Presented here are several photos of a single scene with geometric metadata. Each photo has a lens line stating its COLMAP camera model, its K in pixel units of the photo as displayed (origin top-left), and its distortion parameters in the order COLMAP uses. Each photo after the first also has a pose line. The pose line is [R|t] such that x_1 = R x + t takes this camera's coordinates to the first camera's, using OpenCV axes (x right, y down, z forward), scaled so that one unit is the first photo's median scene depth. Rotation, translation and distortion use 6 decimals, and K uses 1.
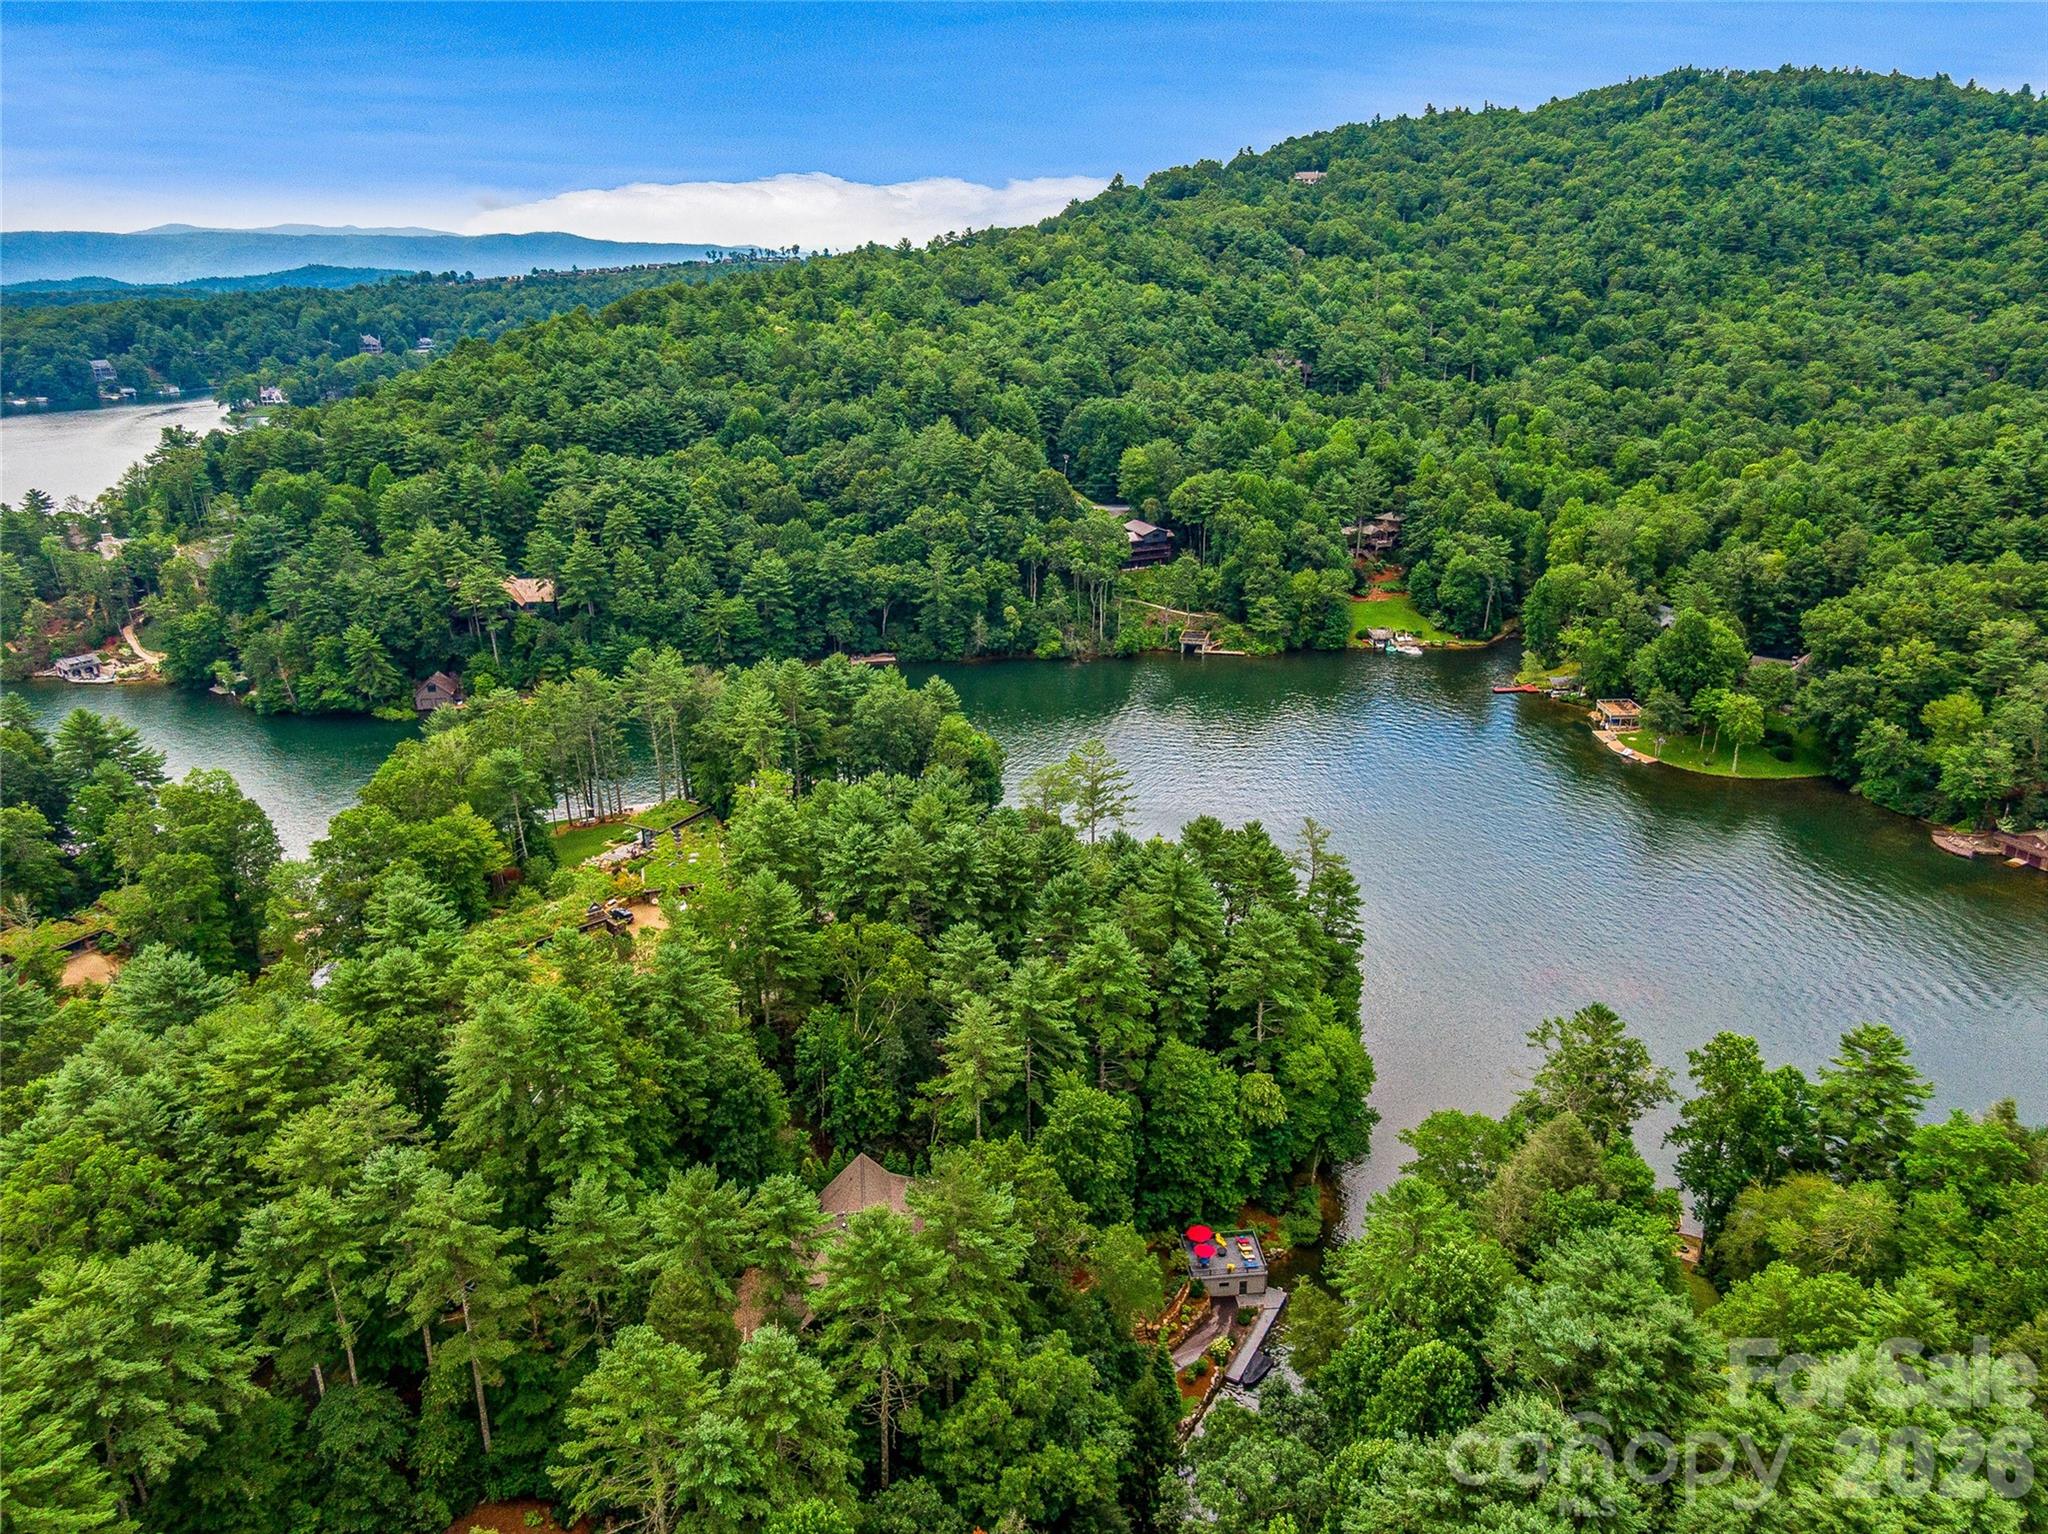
lens RADIAL K [[1500.8, 0, 1024.0], [0, 1500.8, 767.0], [0, 0, 1]] dist [-0.003225, -0.005624]
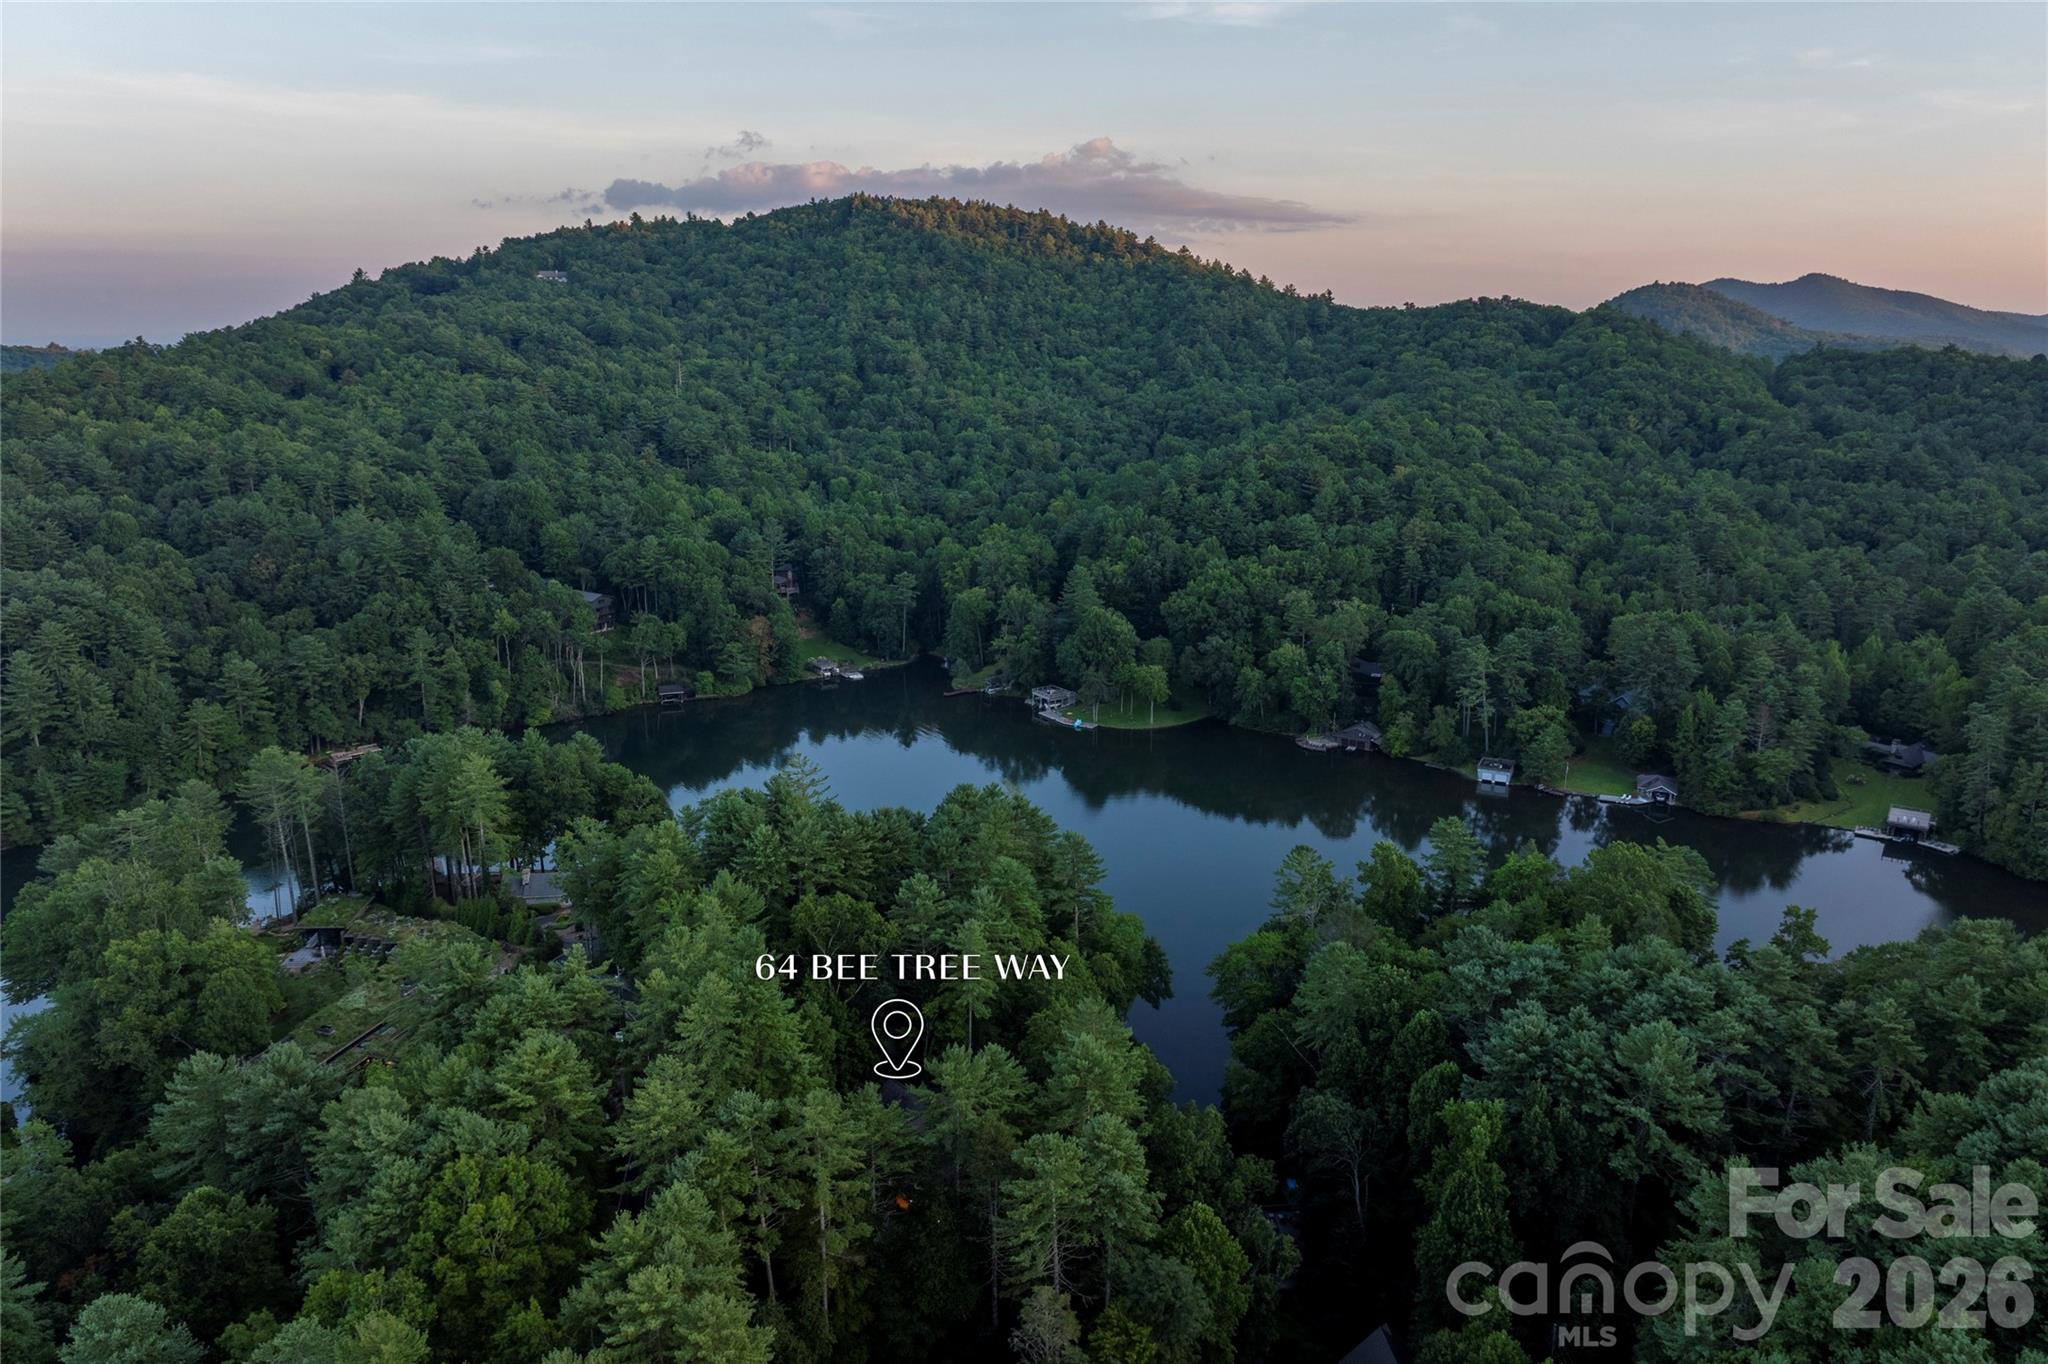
lens RADIAL K [[1443.5, 0, 1055.0], [0, 1443.5, 687.1], [0, 0, 1]] dist [-0.028154, 0.000950]
pose [[0.835255, -0.128638, 0.534603, -0.216538], [0.178094, 0.983130, -0.041686, 0.007082], [-0.520222, 0.130028, 0.844074, -0.036182]]
